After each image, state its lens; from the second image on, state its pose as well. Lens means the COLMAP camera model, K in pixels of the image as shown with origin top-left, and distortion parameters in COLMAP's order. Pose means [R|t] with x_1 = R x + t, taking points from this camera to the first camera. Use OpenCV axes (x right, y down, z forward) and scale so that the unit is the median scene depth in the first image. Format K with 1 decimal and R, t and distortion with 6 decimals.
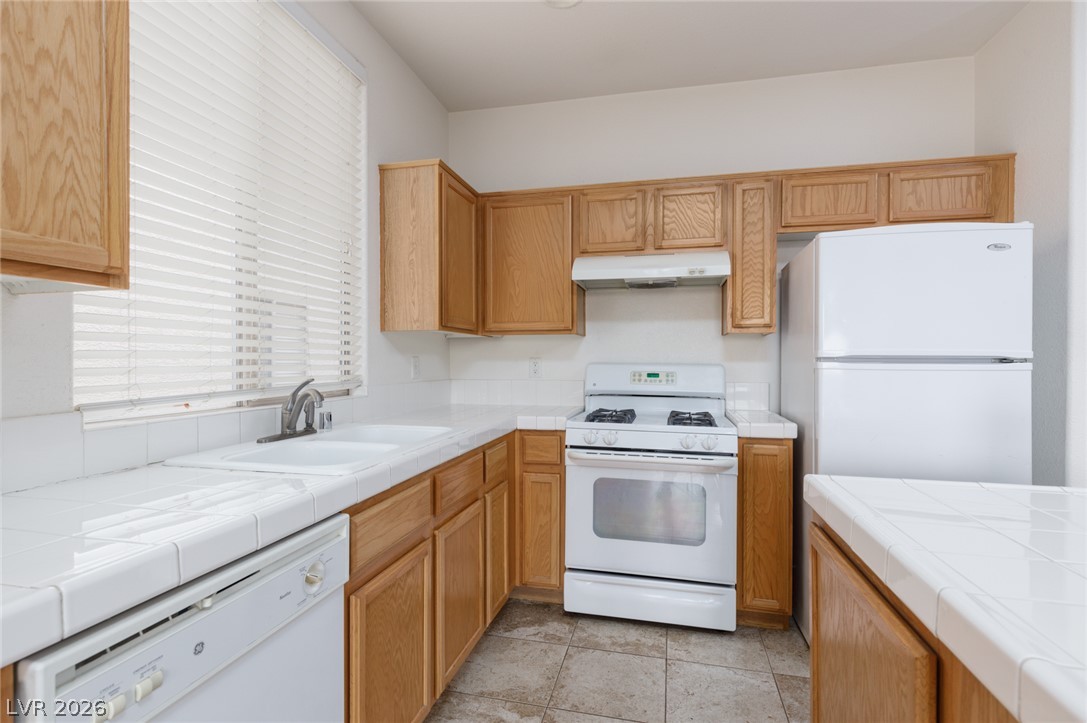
lens RADIAL K [[516.0, 0, 543.5], [0, 516.0, 361.5], [0, 0, 1]] dist [0.002322, 0.000682]
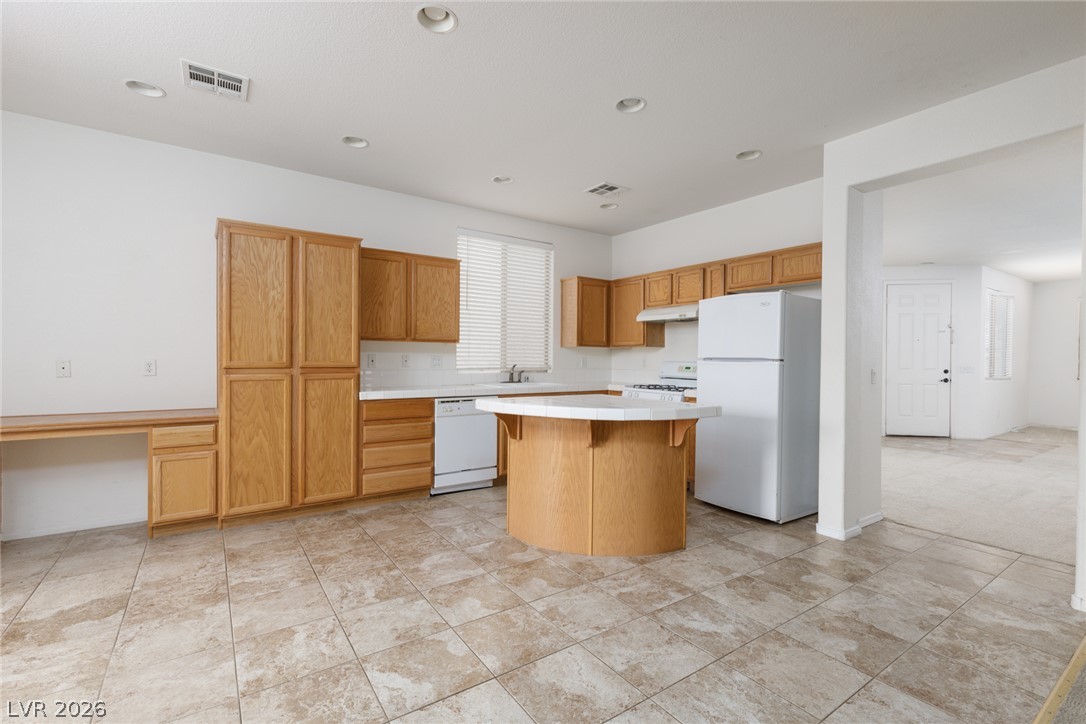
lens RADIAL K [[486.1, 0, 543.0], [0, 486.1, 362.0], [0, 0, 1]] dist [0.011137, -0.000181]
pose [[0.746489, 0.010333, -0.665317, 1.207229], [-0.010822, 0.999936, 0.003387, 0.005476], [0.665309, 0.004671, 0.746553, -0.807292]]
